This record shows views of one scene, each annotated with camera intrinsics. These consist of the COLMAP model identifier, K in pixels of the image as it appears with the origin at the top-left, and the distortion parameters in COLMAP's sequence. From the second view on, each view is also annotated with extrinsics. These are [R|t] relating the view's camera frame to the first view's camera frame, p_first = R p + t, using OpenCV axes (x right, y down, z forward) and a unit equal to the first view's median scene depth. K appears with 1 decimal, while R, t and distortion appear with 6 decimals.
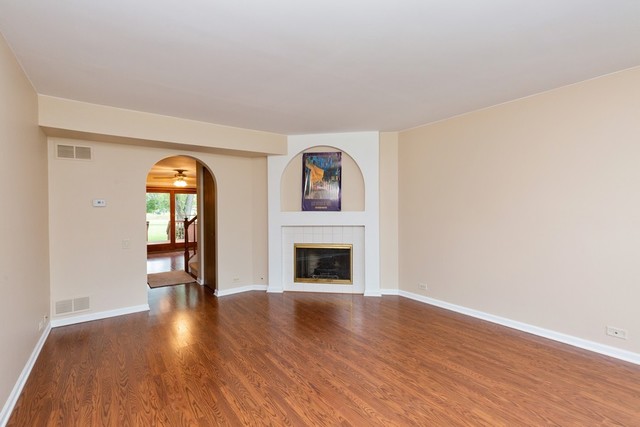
lens RADIAL K [[292.1, 0, 319.7], [0, 292.1, 213.4], [0, 0, 1]] dist [0.002086, 0.000321]
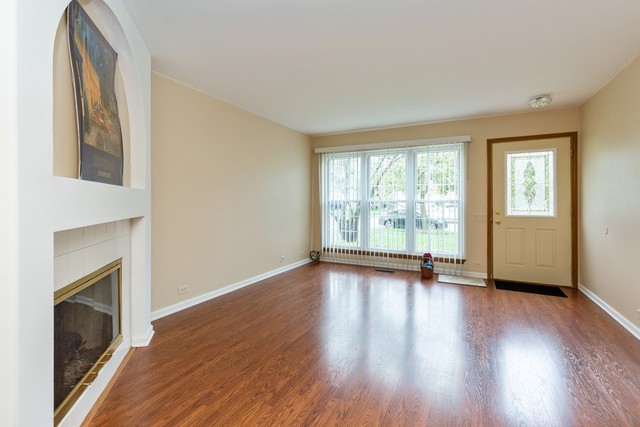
lens RADIAL K [[292.1, 0, 319.8], [0, 292.1, 207.8], [0, 0, 1]] dist [0.002086, 0.000321]
pose [[-0.446376, -0.009090, 0.894799, -0.609716], [0.009823, 0.999838, 0.015058, 0.027424], [-0.894791, 0.015511, -0.446215, 1.214076]]
